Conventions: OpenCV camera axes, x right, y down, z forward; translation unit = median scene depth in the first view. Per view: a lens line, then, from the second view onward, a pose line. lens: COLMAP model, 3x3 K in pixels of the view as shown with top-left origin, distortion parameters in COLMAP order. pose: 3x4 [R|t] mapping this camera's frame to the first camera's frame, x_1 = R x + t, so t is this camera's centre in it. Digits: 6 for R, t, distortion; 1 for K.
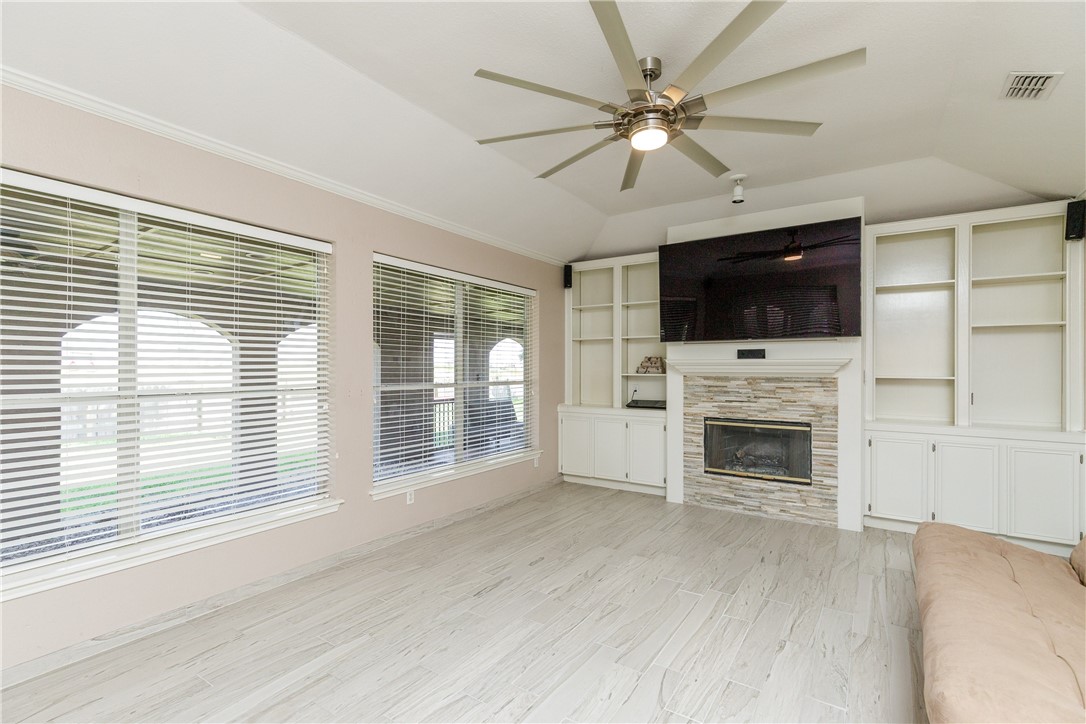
lens RADIAL K [[498.1, 0, 545.0], [0, 498.1, 361.0], [0, 0, 1]] dist [0.024123, -0.000594]
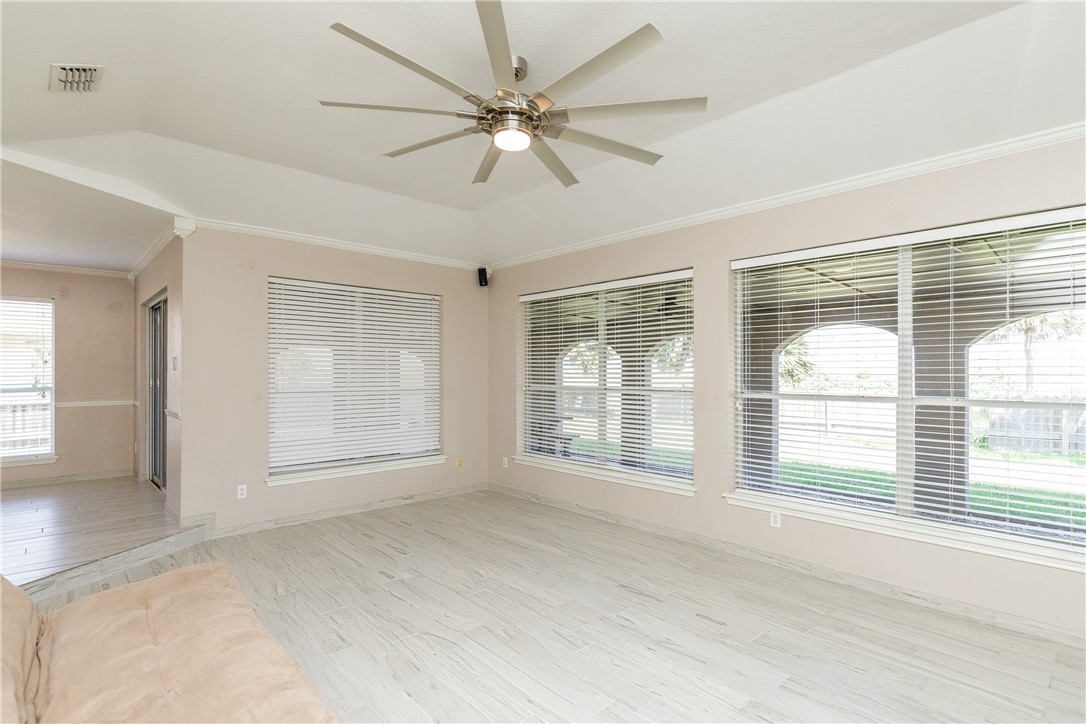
lens RADIAL K [[547.6, 0, 544.5], [0, 547.6, 370.4], [0, 0, 1]] dist [0.011306, 0.000417]
pose [[-0.238190, -0.005143, -0.971205, 0.834944], [0.012669, 0.999884, -0.008402, 0.010092], [0.971136, -0.014306, -0.238097, 0.896382]]
